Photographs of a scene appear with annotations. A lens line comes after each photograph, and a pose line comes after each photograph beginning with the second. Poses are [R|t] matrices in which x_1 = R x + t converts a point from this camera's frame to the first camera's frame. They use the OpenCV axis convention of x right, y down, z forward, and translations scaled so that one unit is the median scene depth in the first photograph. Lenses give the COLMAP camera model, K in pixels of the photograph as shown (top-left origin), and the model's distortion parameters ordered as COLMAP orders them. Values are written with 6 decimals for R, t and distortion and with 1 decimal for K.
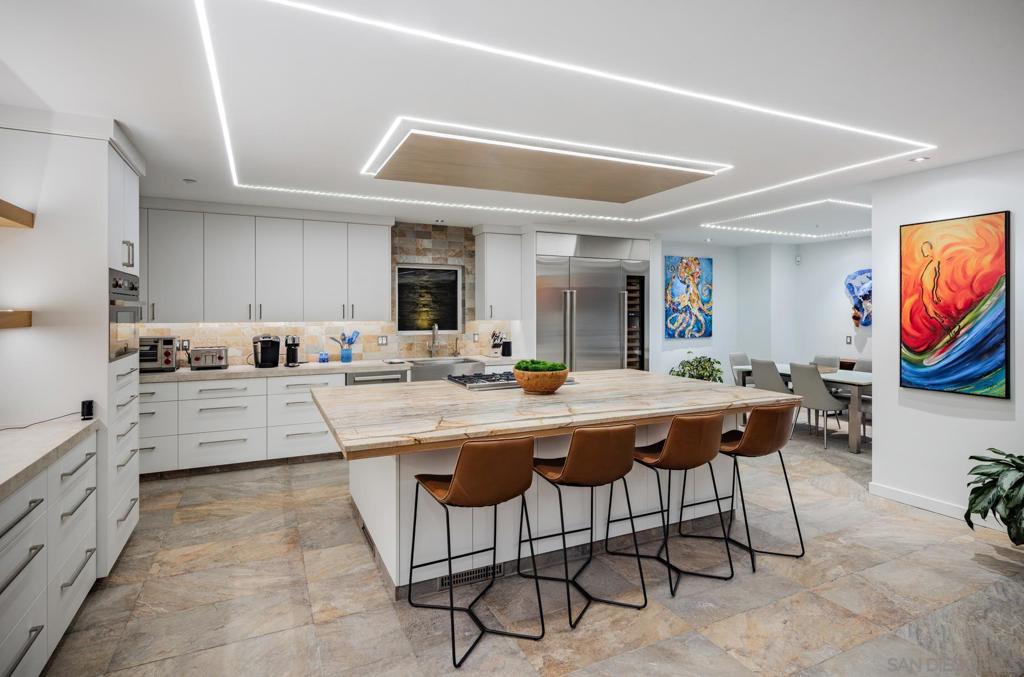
lens RADIAL K [[502.7, 0, 509.7], [0, 502.7, 313.0], [0, 0, 1]] dist [0.000104, -0.000087]
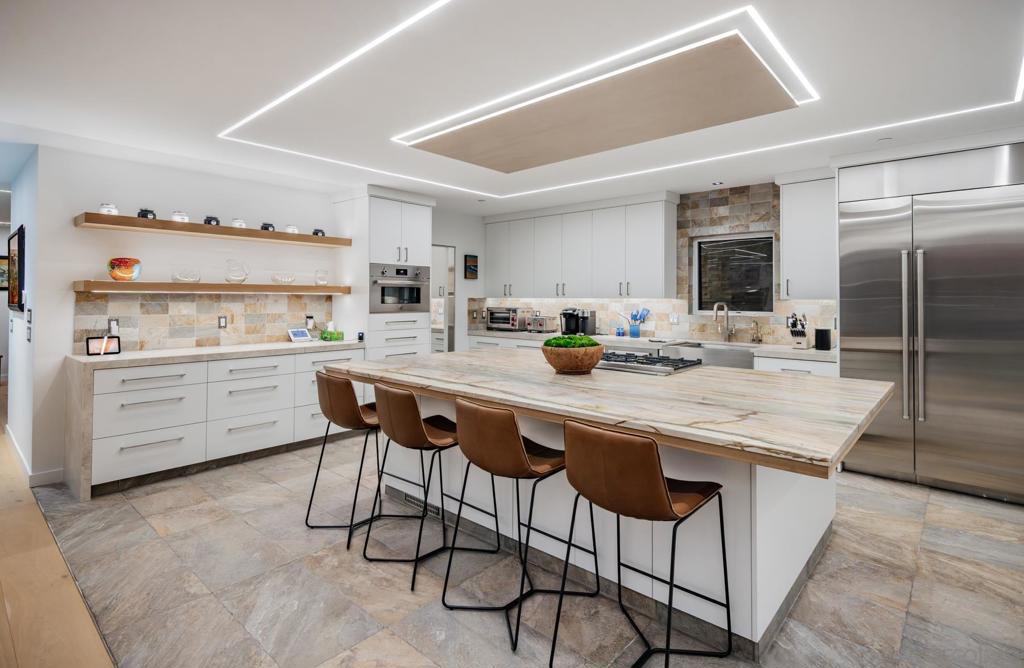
lens RADIAL K [[501.0, 0, 514.1], [0, 501.0, 290.4], [0, 0, 1]] dist [0.018461, 0.000009]
pose [[0.402884, -0.013295, -0.915154, 0.628108], [-0.007111, 0.999819, -0.017655, 0.022896], [0.915223, 0.013620, 0.402717, 0.409467]]
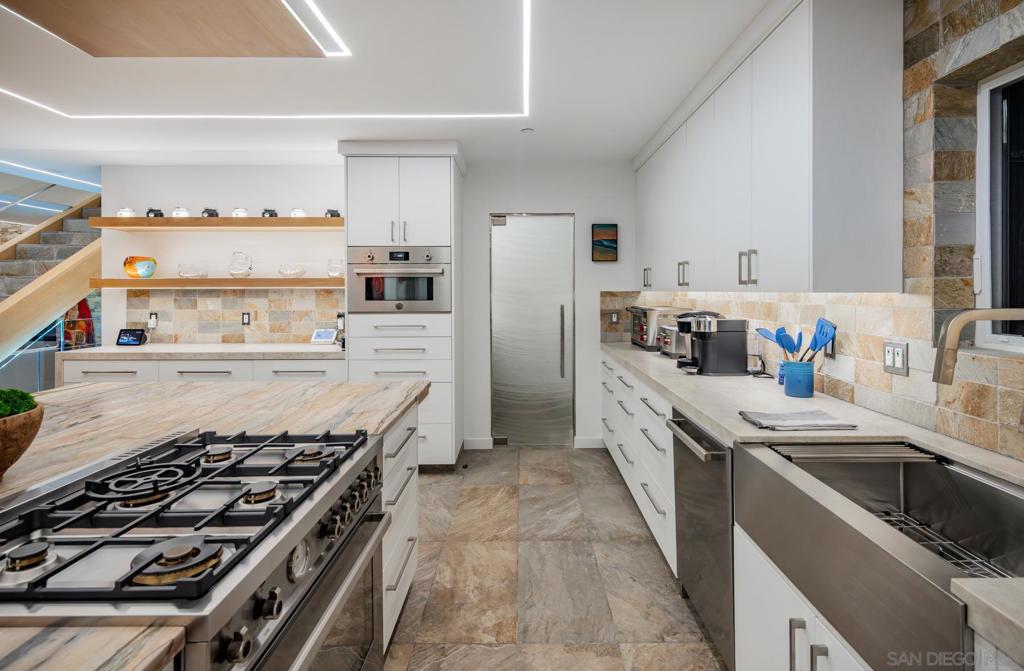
lens RADIAL K [[510.5, 0, 536.7], [0, 510.5, 293.3], [0, 0, 1]] dist [0.017386, -0.000130]
pose [[-0.414749, 0.005208, -0.909921, 0.154392], [-0.001591, 0.999978, 0.006448, 0.017308], [0.909935, 0.004122, -0.414731, 1.155789]]
